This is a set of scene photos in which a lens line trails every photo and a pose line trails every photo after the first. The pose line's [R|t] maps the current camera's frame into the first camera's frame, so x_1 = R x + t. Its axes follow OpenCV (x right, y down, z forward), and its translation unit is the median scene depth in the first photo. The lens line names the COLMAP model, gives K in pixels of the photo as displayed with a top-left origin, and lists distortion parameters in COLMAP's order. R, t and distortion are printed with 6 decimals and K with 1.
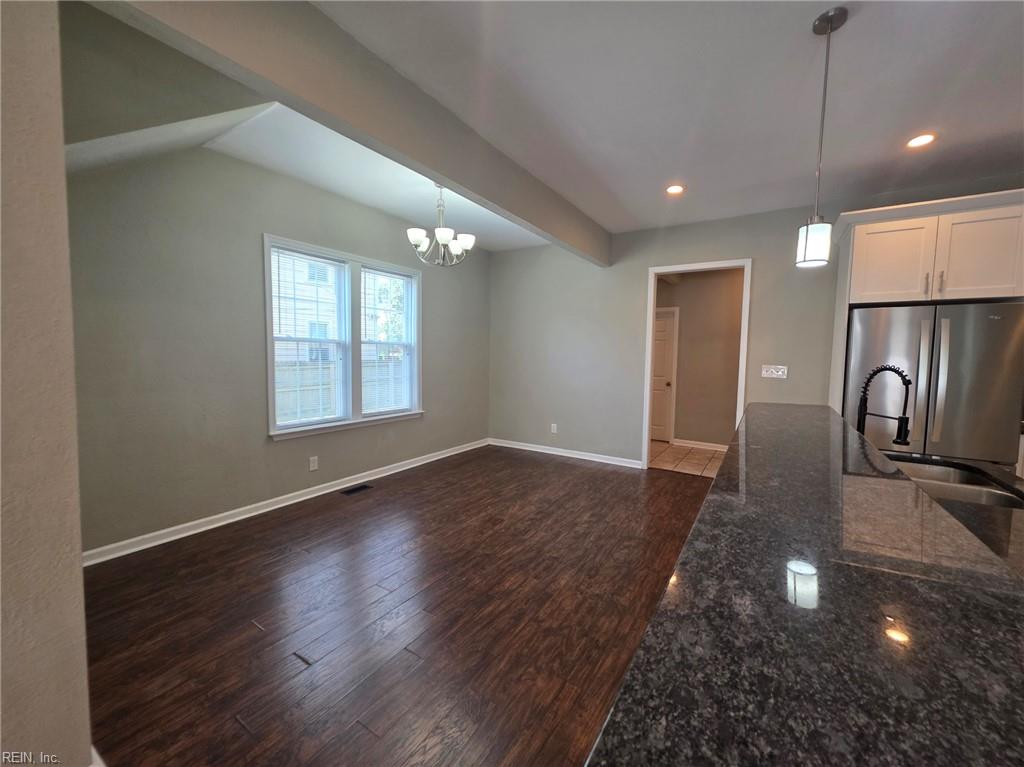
lens RADIAL K [[404.4, 0, 512.7], [0, 404.4, 379.1], [0, 0, 1]] dist [-0.000478, -0.000187]
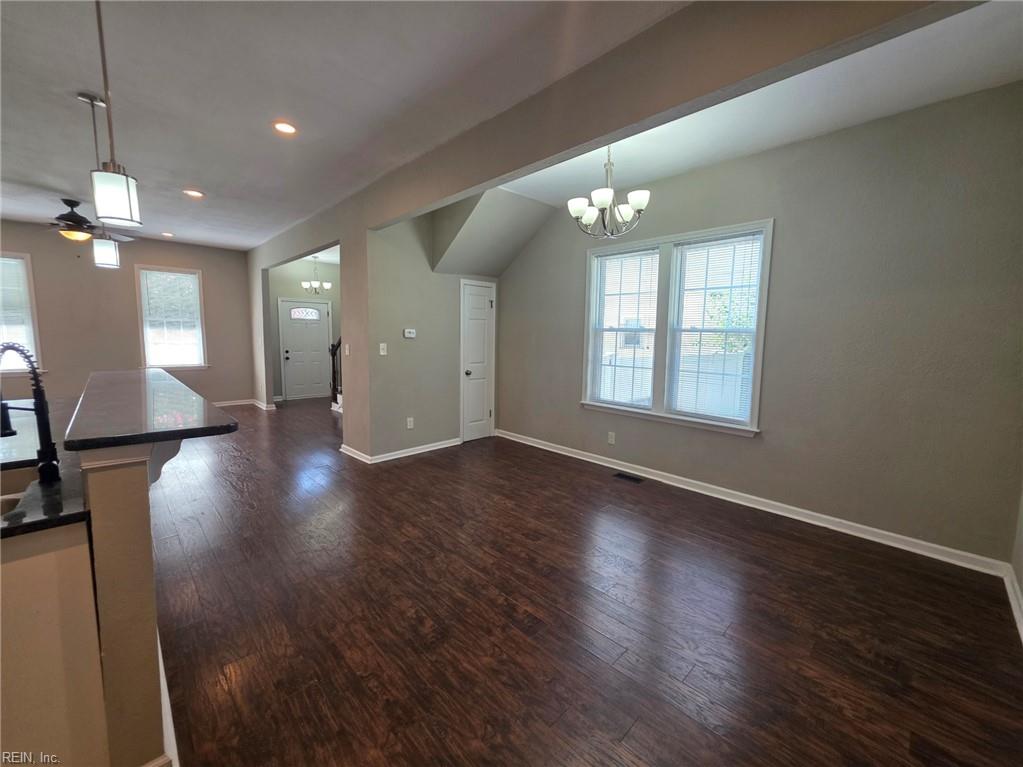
lens RADIAL K [[411.9, 0, 515.3], [0, 411.9, 376.2], [0, 0, 1]] dist [-0.001355, 0.000030]
pose [[-0.223290, 0.080188, -0.971448, 0.744847], [-0.081536, 0.991581, 0.100592, -0.064590], [0.971336, 0.101669, -0.214872, 1.057852]]
